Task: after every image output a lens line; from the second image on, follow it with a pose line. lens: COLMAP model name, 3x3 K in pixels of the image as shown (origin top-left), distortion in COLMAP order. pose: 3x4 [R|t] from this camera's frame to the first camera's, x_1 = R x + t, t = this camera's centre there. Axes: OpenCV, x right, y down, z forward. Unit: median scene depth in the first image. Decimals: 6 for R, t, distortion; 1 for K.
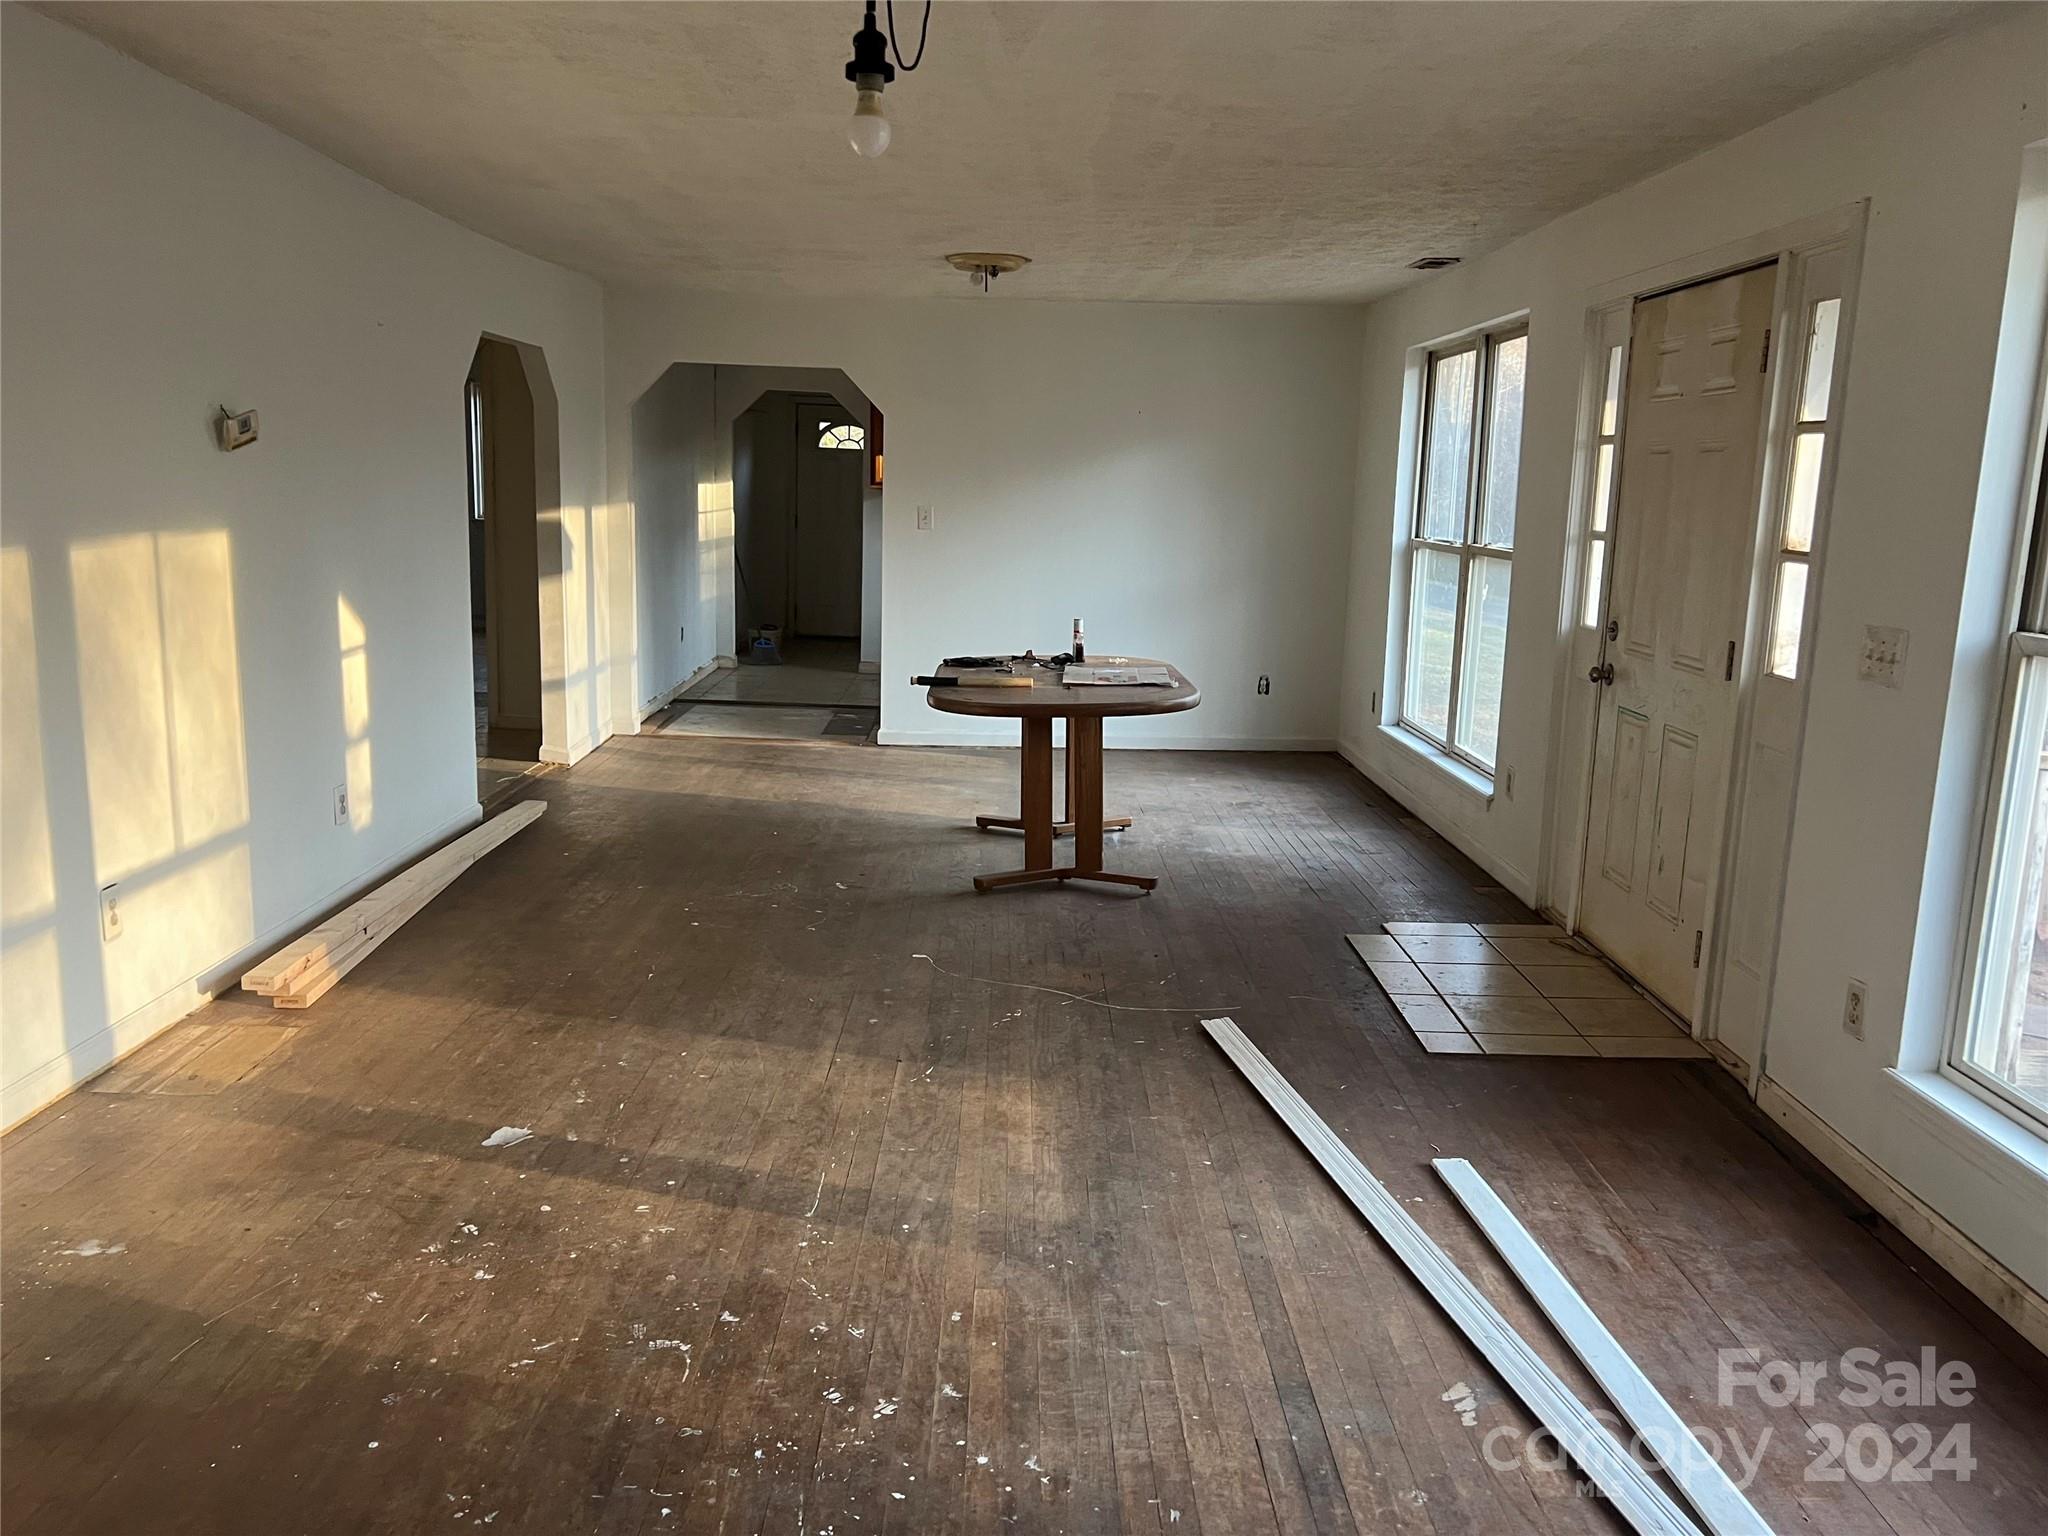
lens RADIAL K [[1550.5, 0, 1025.5], [0, 1550.5, 765.5], [0, 0, 1]] dist [0.059173, -0.073880]
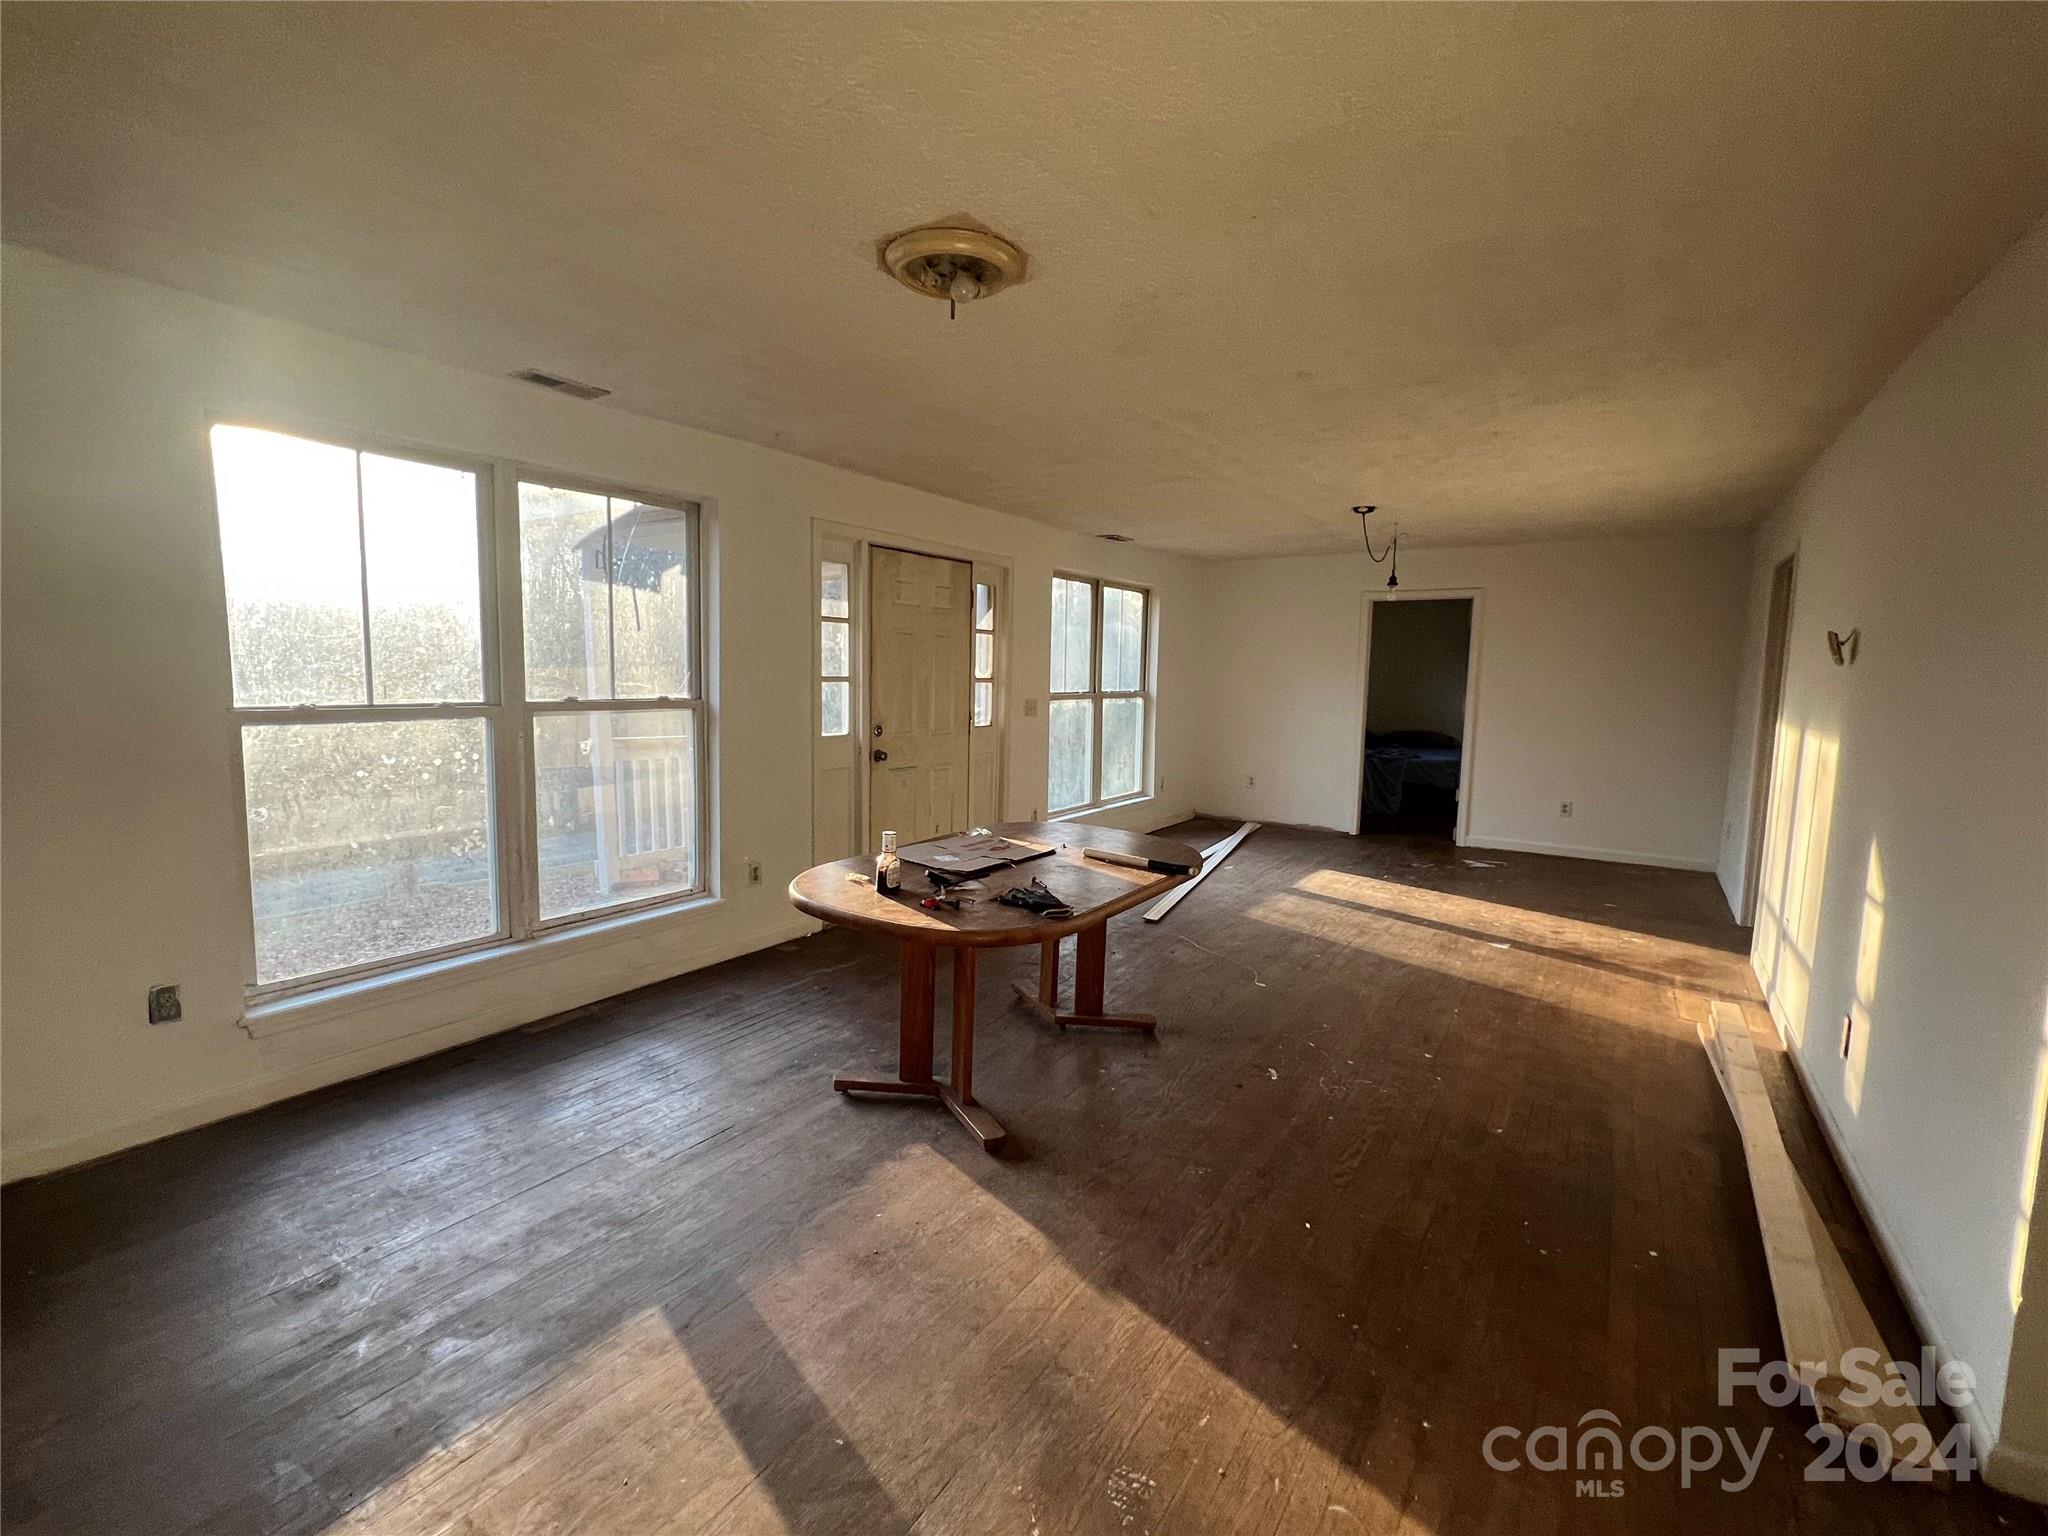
lens RADIAL K [[914.7, 0, 1018.4], [0, 914.7, 767.3], [0, 0, 1]] dist [0.000603, -0.000689]
pose [[-0.827183, -0.102017, 0.552595, -0.378295], [0.060770, 0.961374, 0.268451, -0.359886], [-0.558637, 0.255640, -0.789033, 1.984527]]
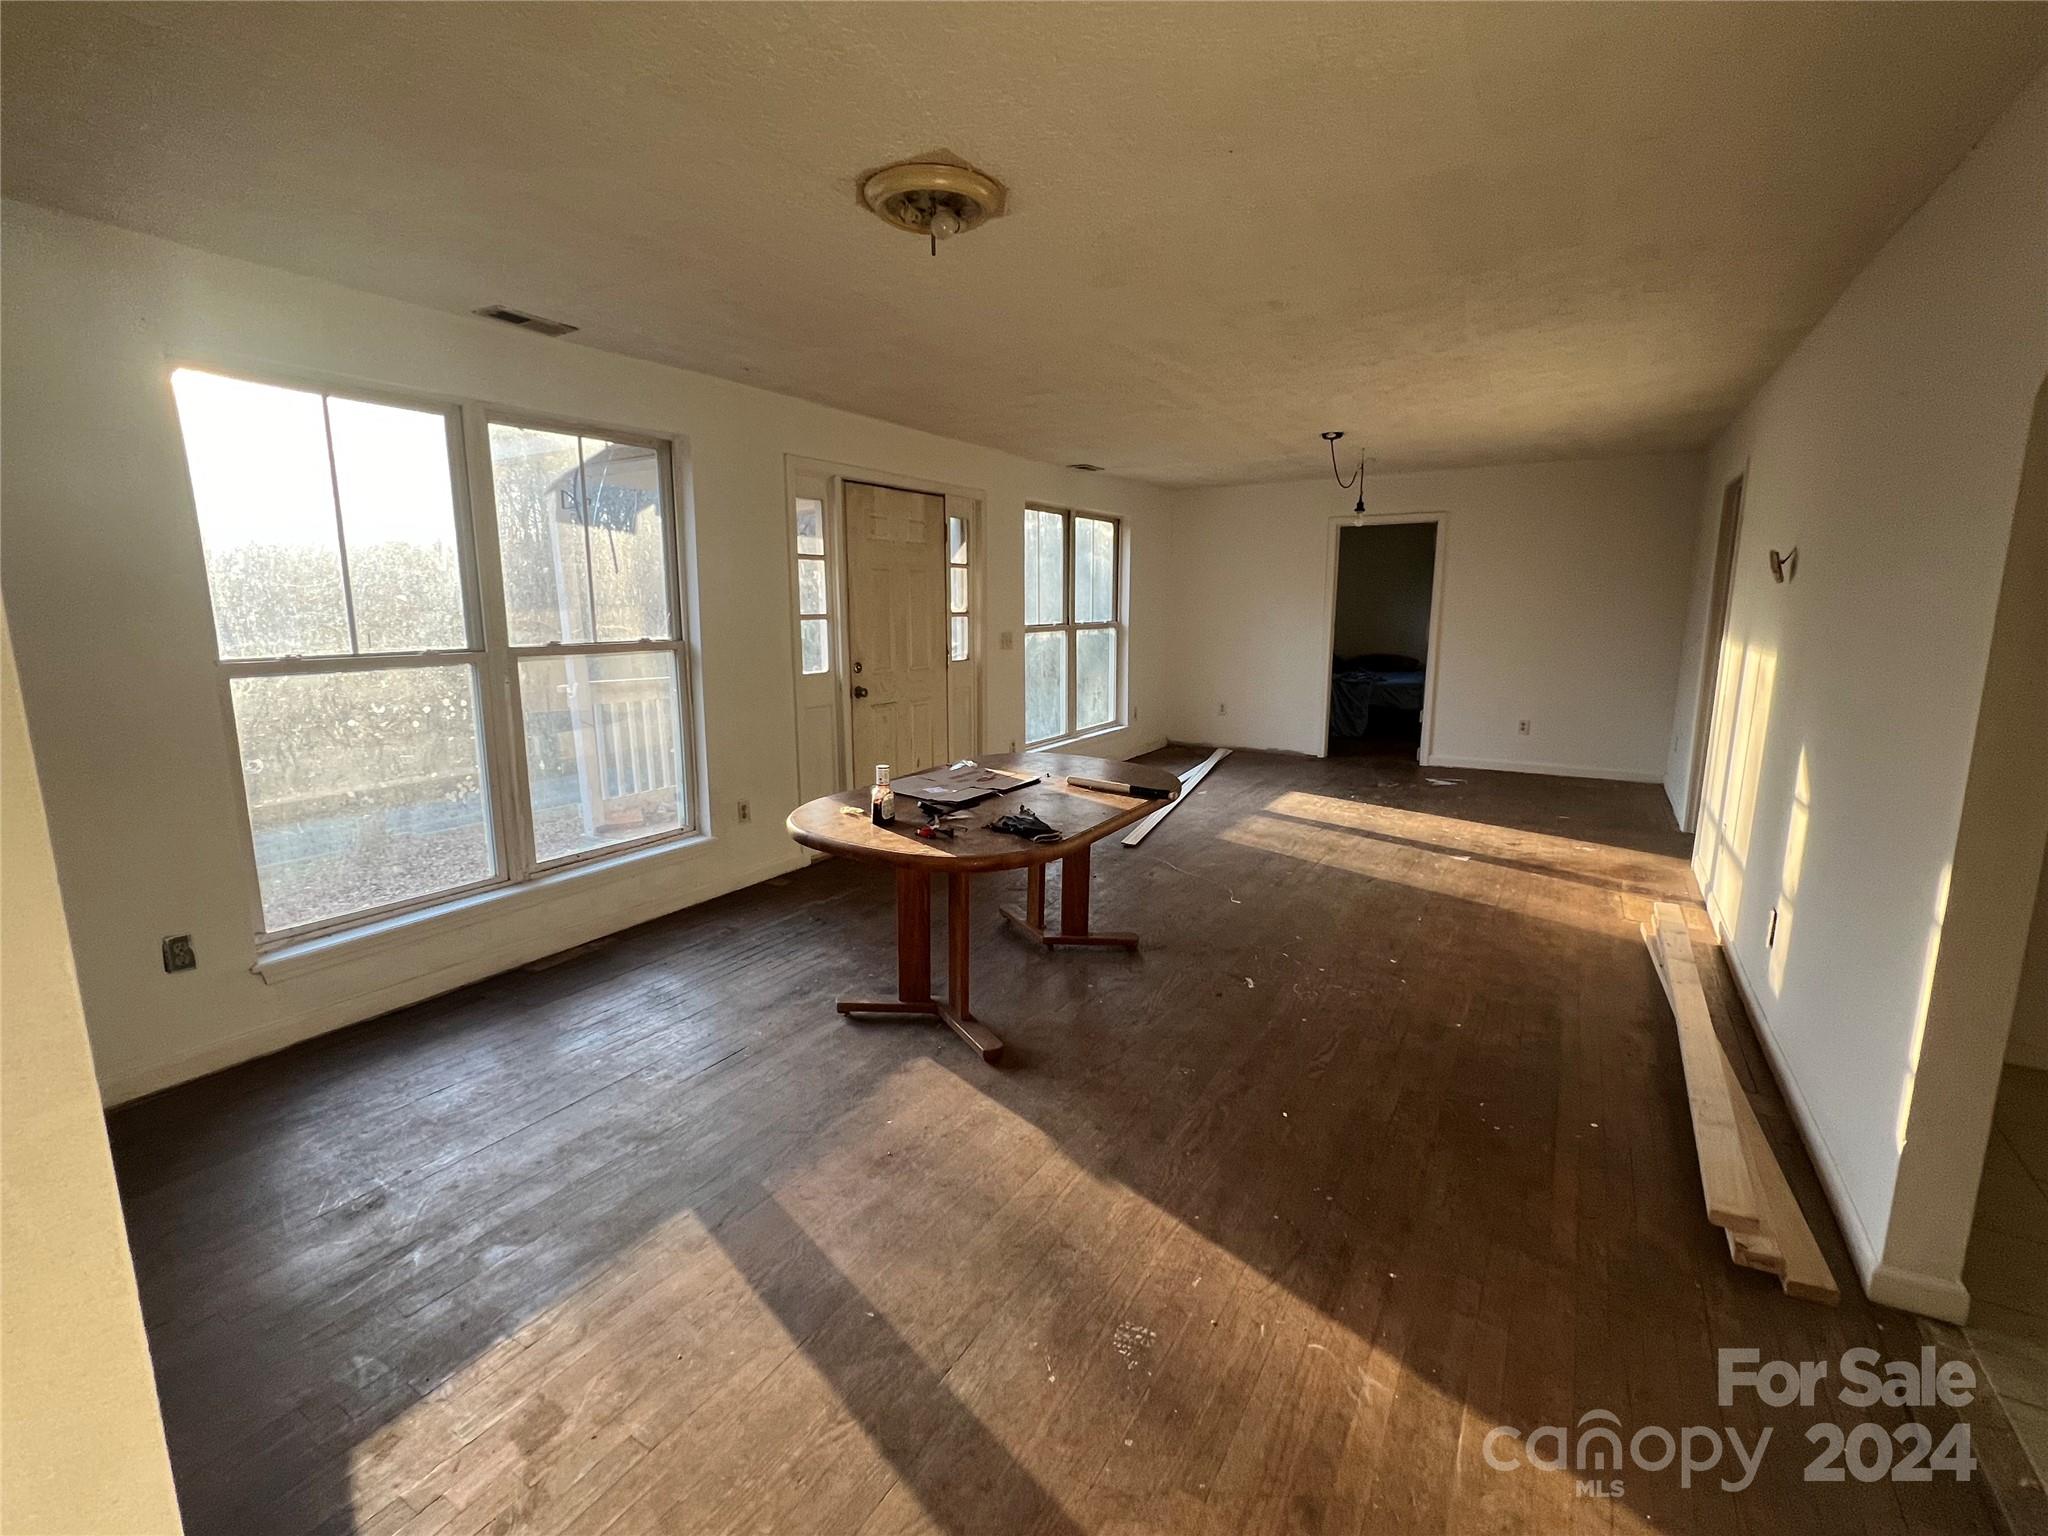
lens RADIAL K [[914.7, 0, 1021.3], [0, 914.7, 767.0], [0, 0, 1]] dist [0.000603, -0.000689]
pose [[-0.849420, -0.118281, 0.514290, -0.380949], [0.075527, 0.937277, 0.340306, -0.367395], [-0.522284, 0.327905, -0.787209, 2.011972]]
